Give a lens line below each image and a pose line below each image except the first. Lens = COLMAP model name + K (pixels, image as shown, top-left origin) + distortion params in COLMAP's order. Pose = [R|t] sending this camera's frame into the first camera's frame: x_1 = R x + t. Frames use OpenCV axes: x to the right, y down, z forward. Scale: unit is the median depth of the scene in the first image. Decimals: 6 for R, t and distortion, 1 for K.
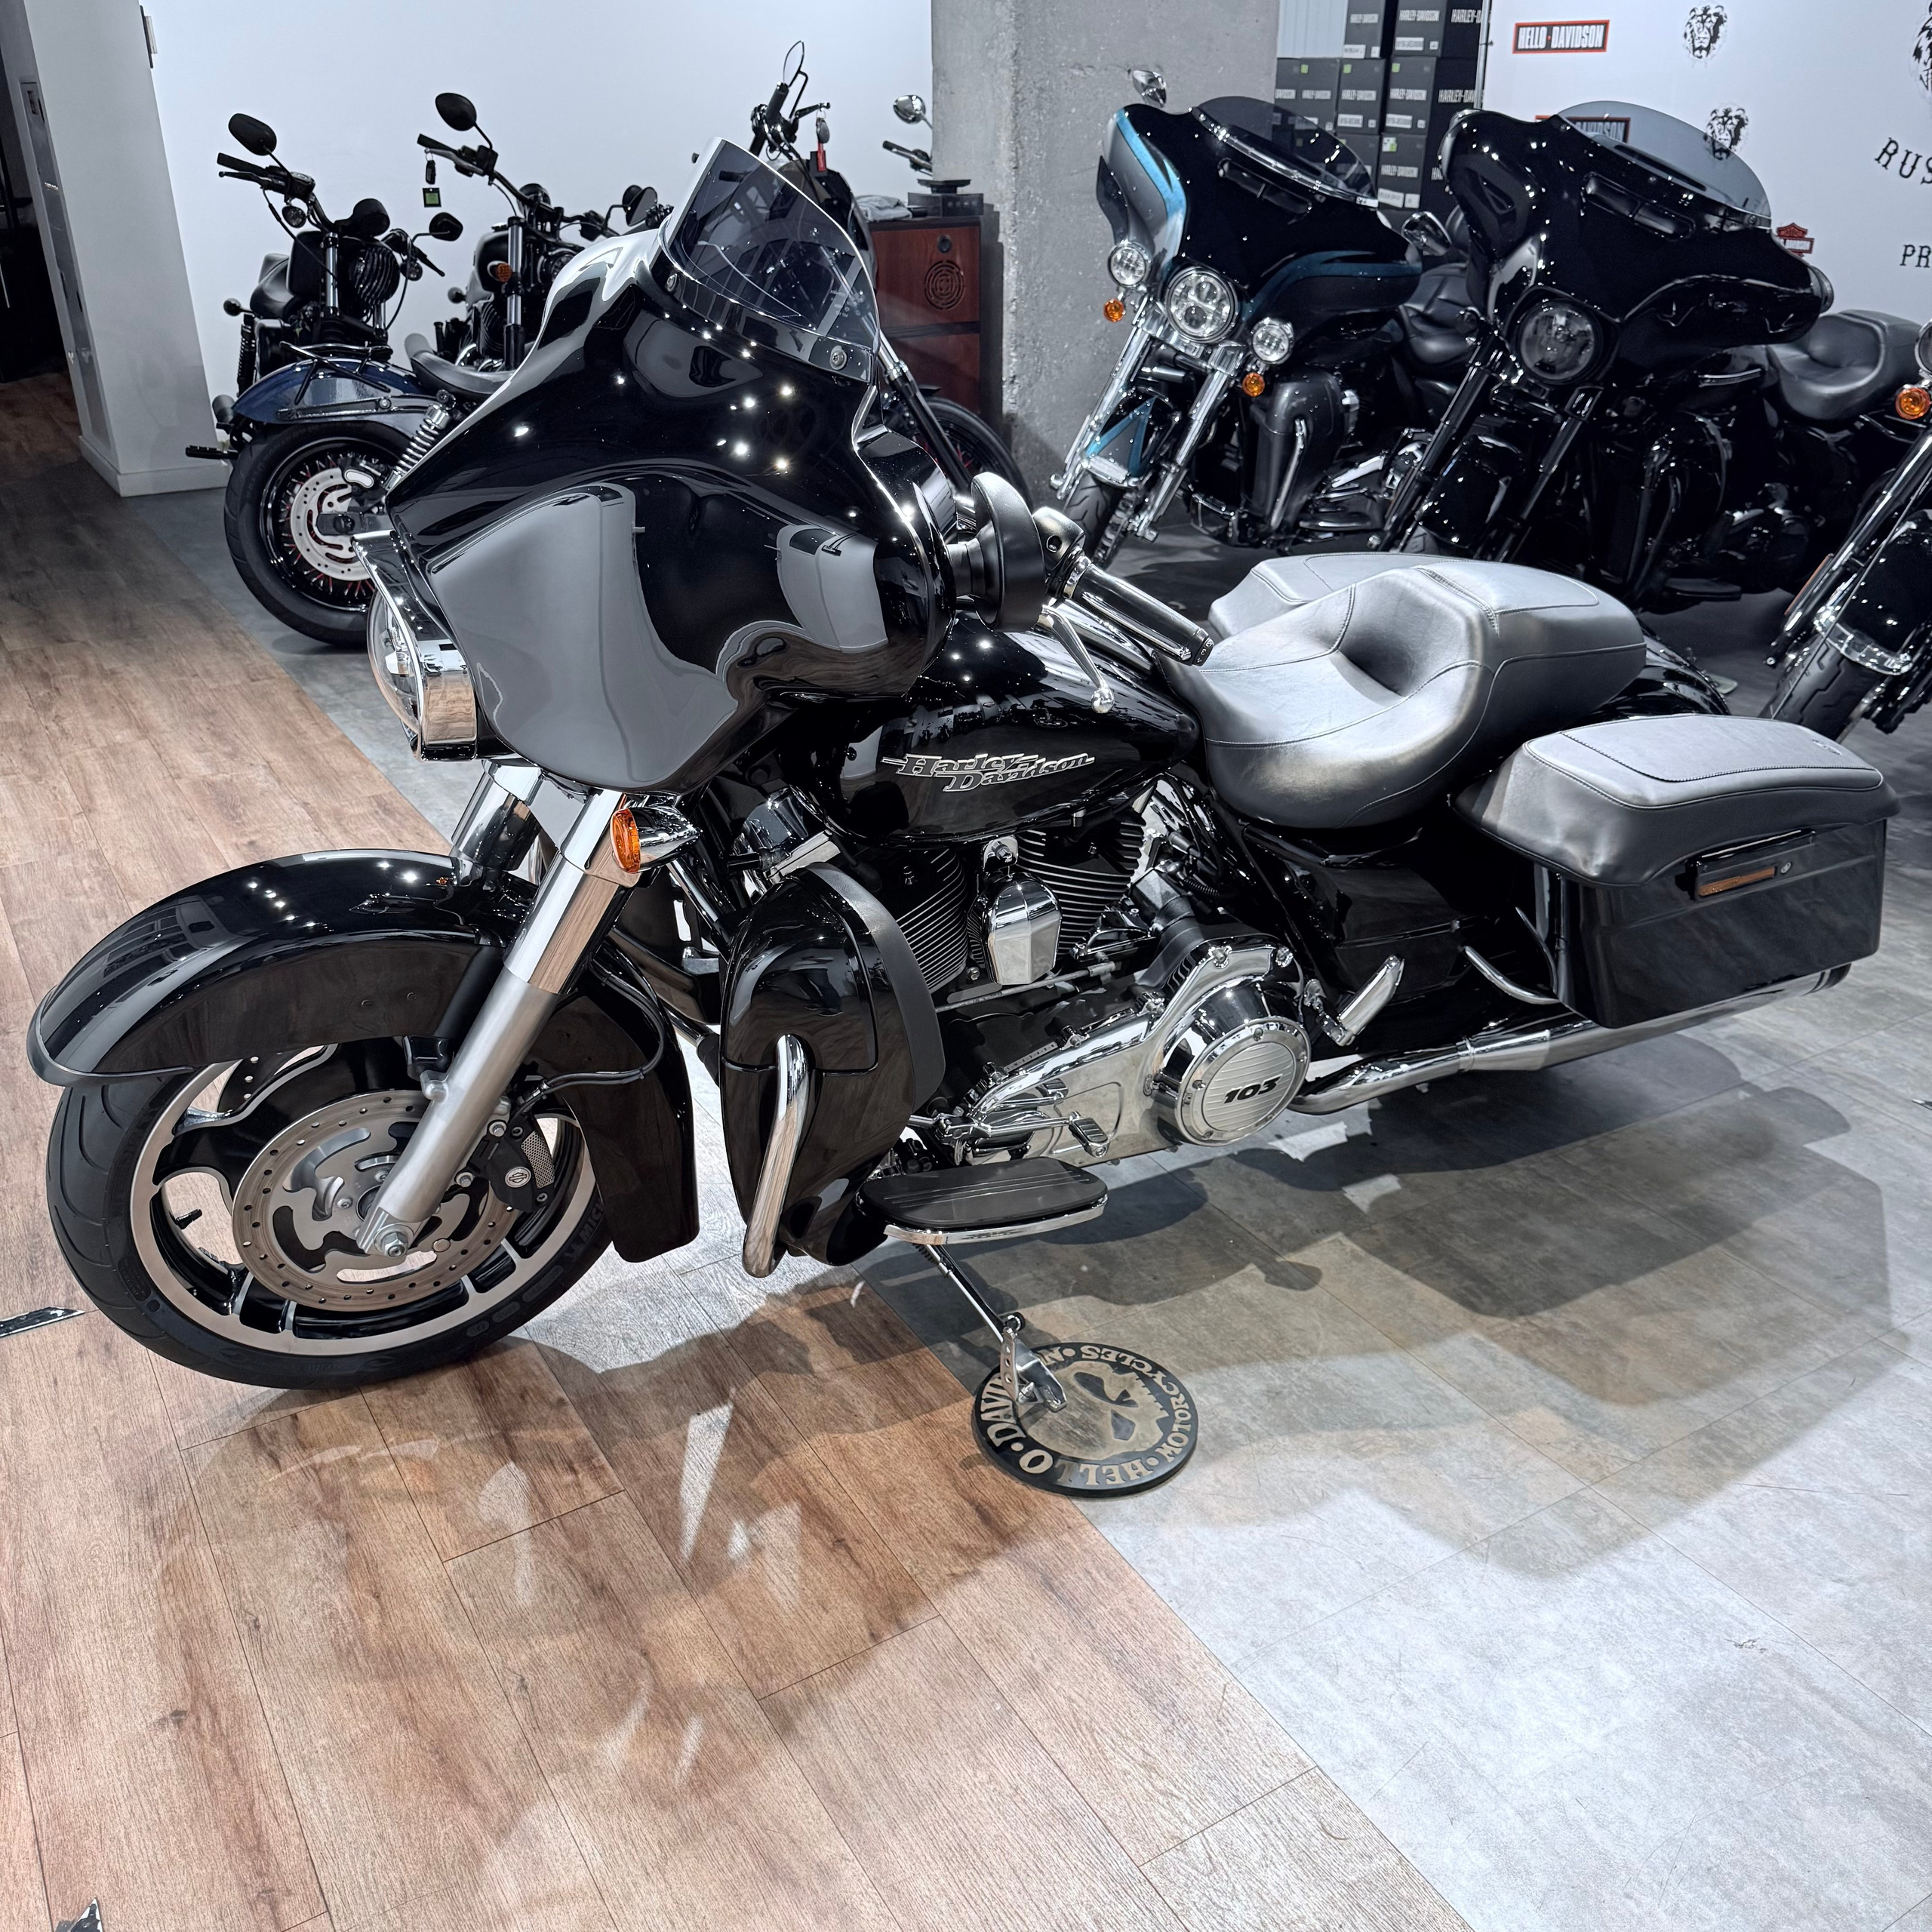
lens RADIAL K [[1816.6, 0, 966.0], [0, 1816.6, 957.6], [0, 0, 1]] dist [0.152203, -0.319679]
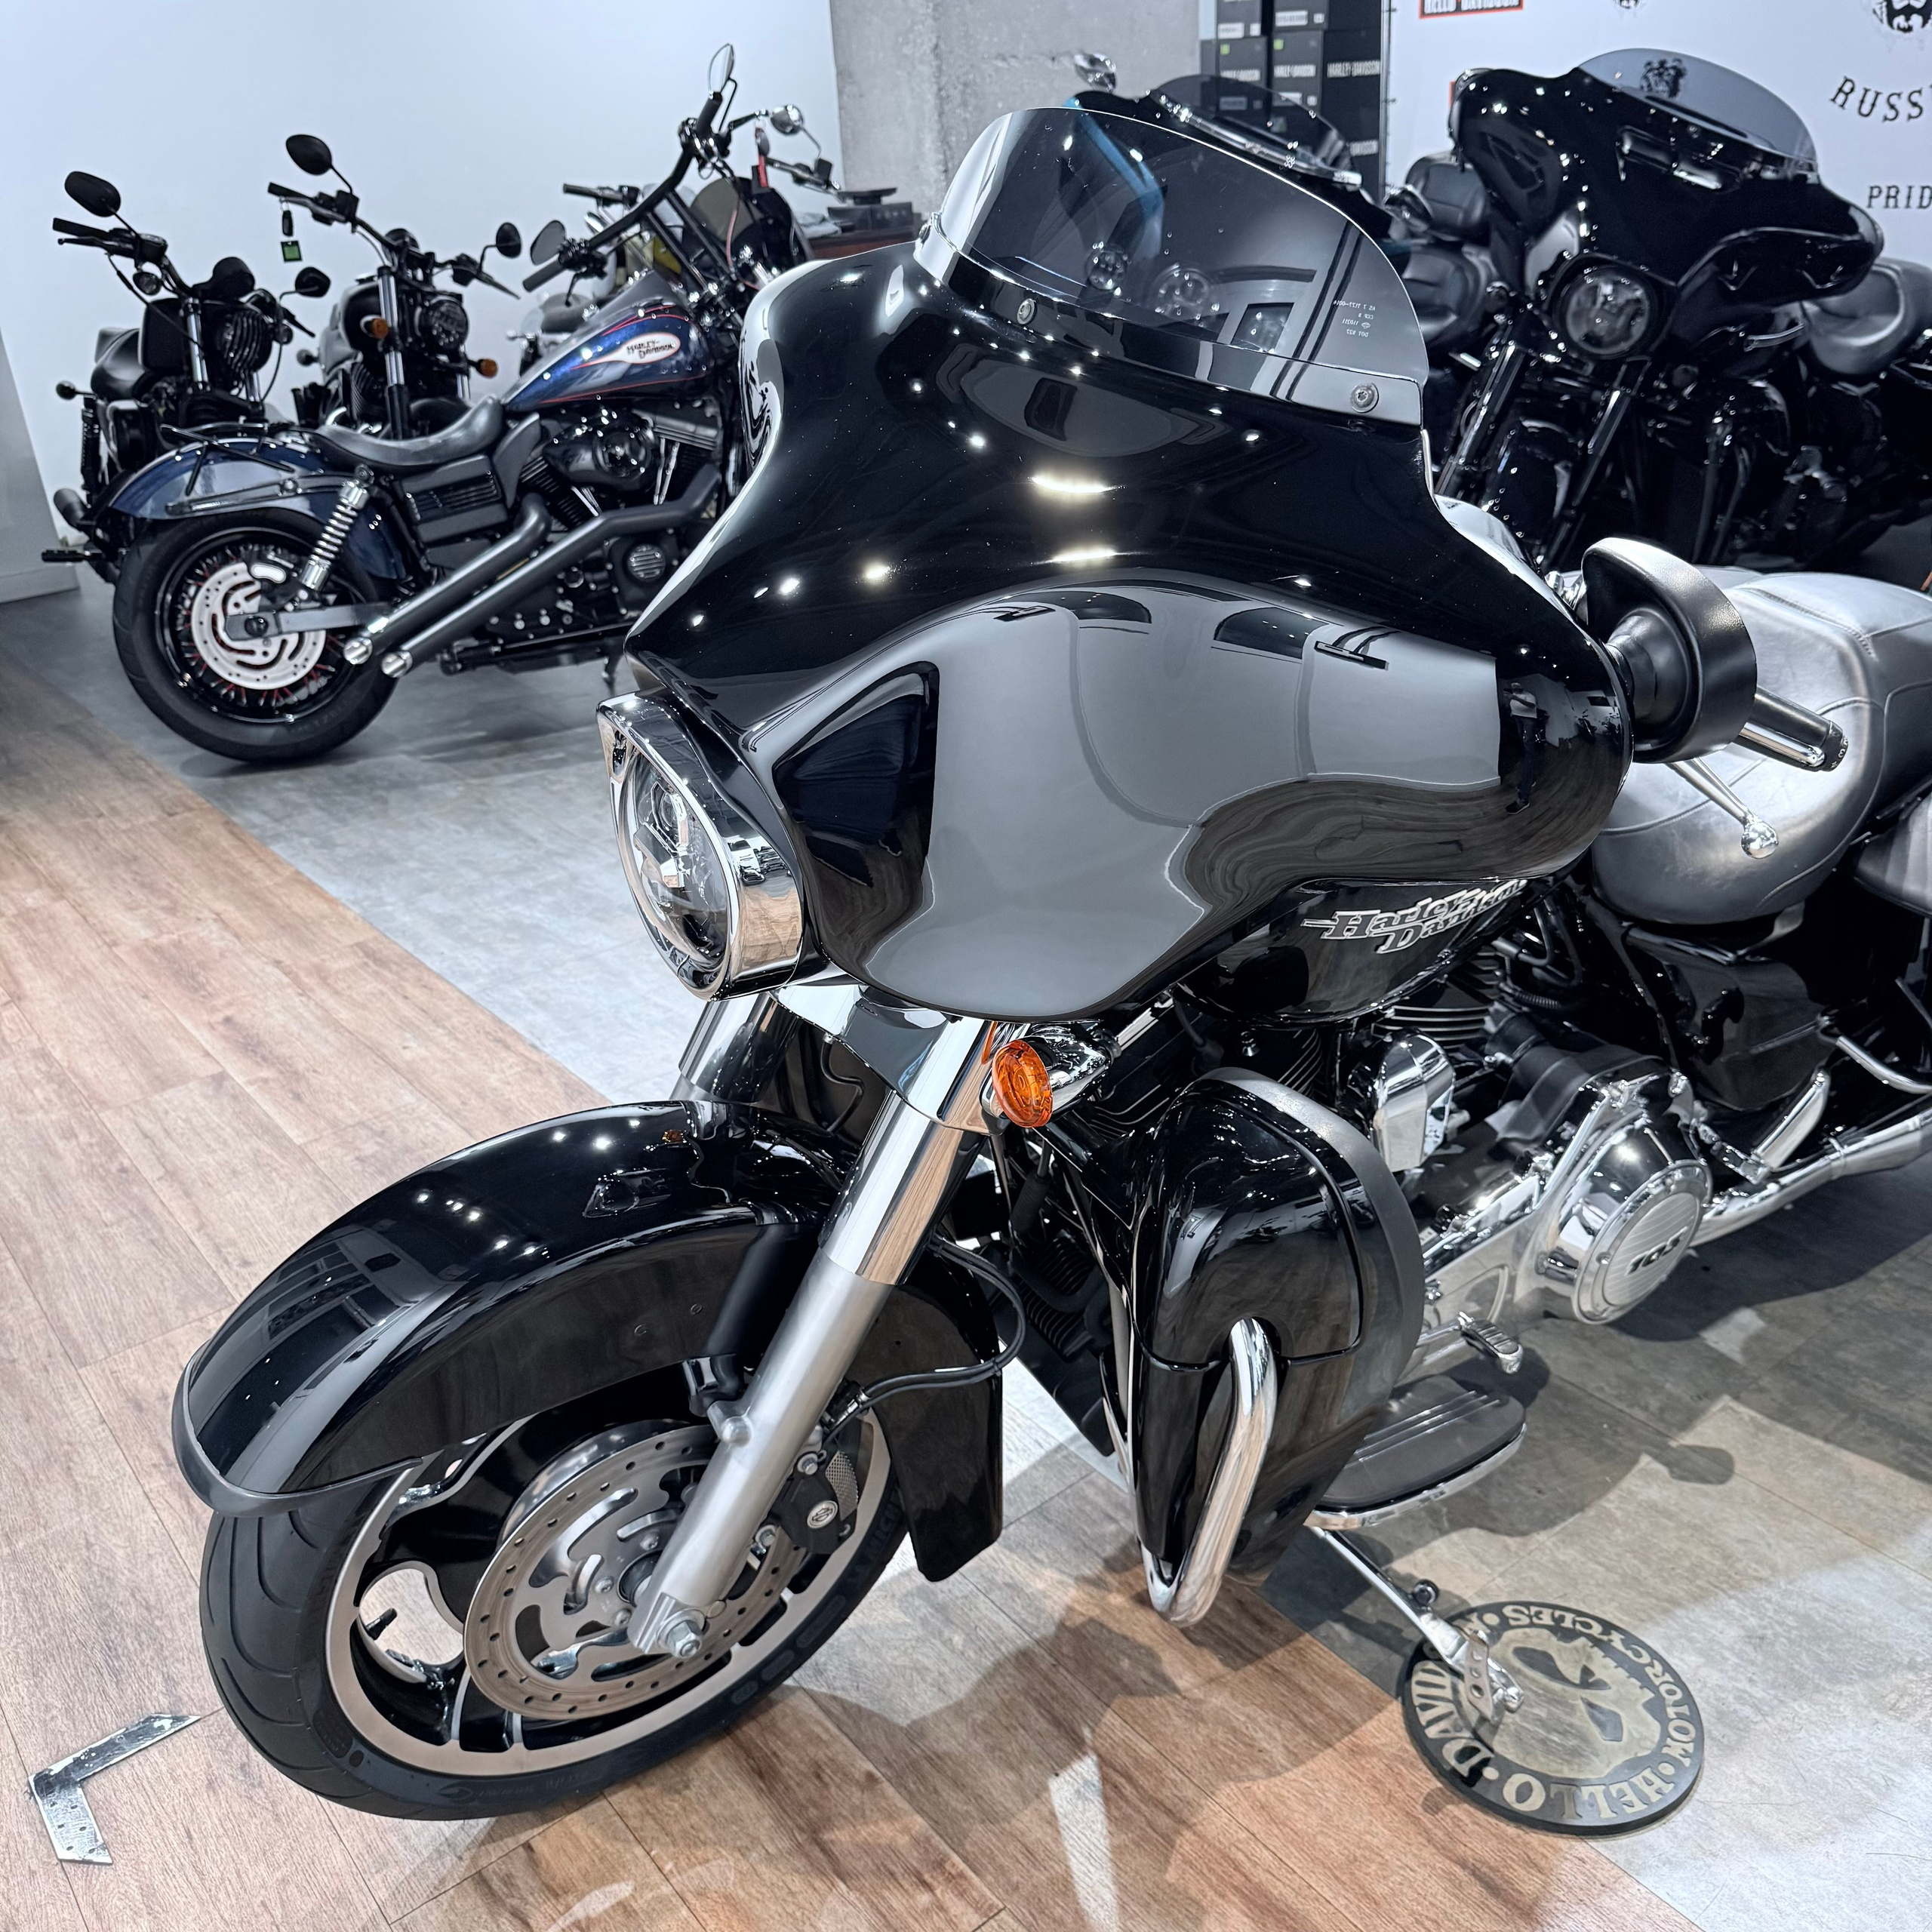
lens RADIAL K [[1818.1, 0, 960.2], [0, 1818.1, 959.6], [0, 0, 1]] dist [0.142436, -0.297065]
pose [[0.991144, -0.104799, 0.081556, -0.125518], [0.105317, 0.994437, -0.002065, -0.054243], [-0.080886, 0.010636, 0.996667, 0.136482]]
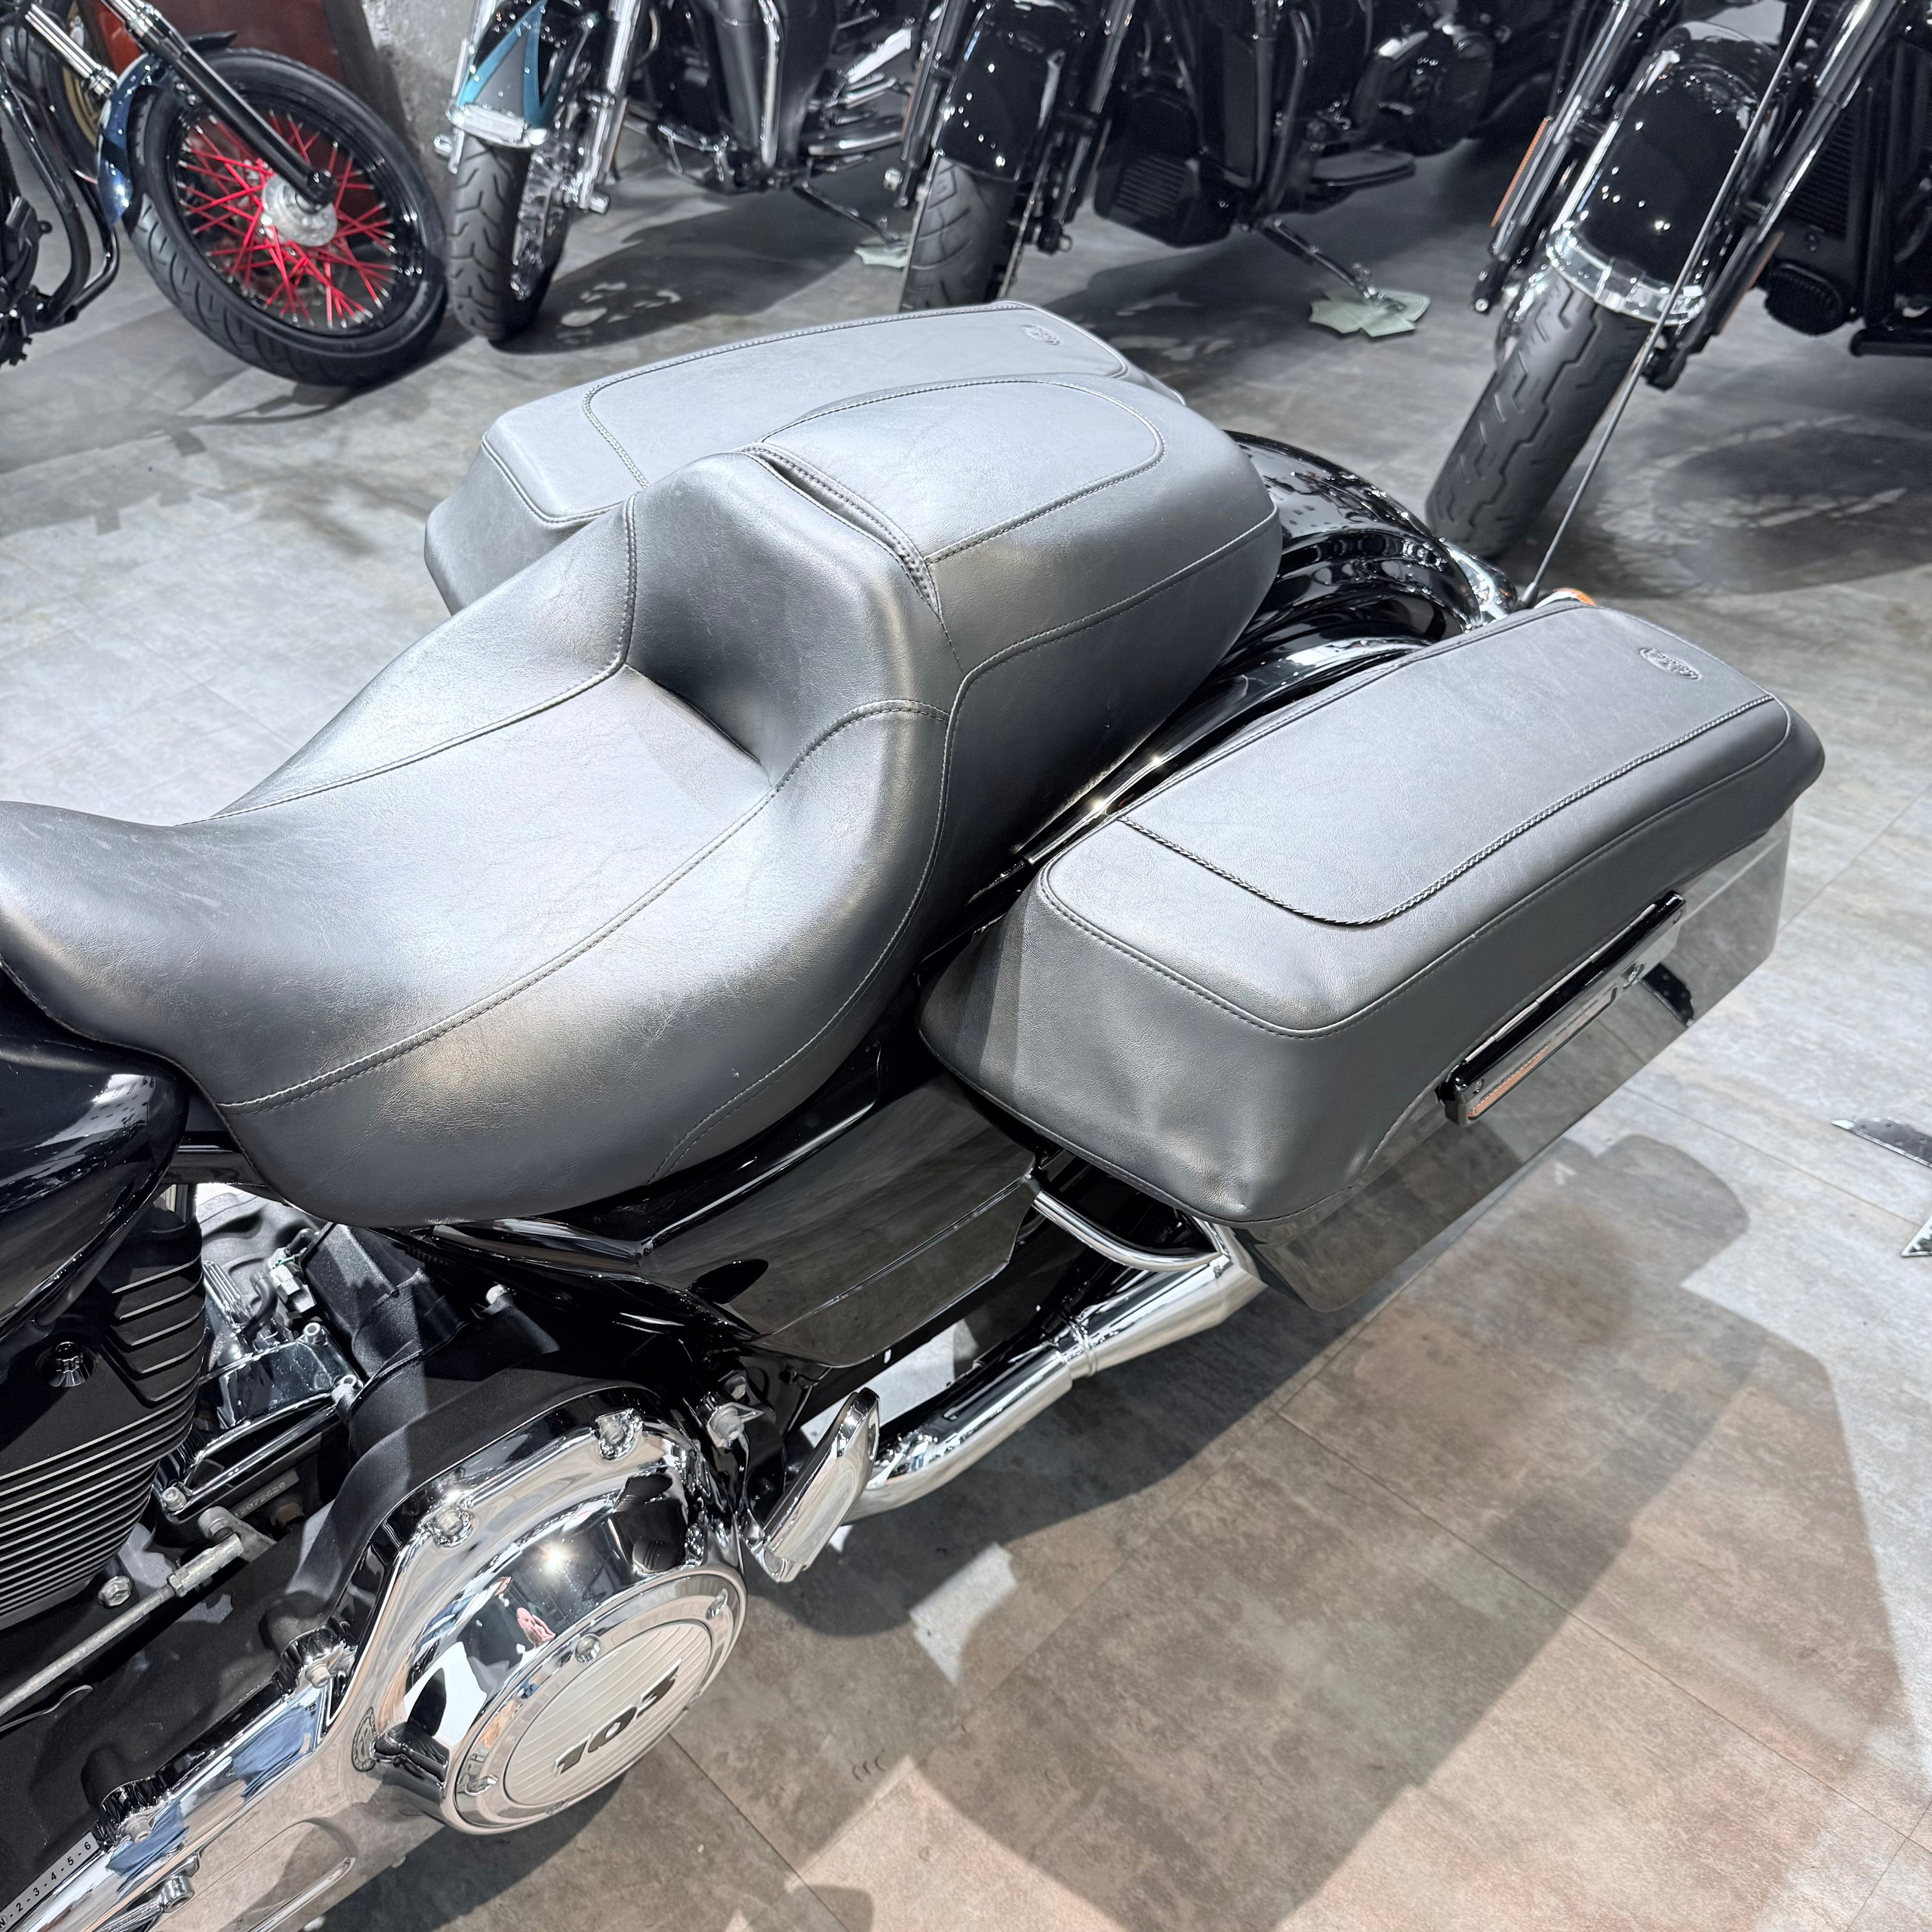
lens RADIAL K [[1840.8, 0, 963.9], [0, 1840.8, 961.1], [0, 0, 1]] dist [0.119246, -0.226449]
pose [[0.970088, -0.220787, 0.100905, 0.148449], [0.195682, 0.957216, 0.213183, -0.120585], [-0.143655, -0.187061, 0.971788, 0.360800]]
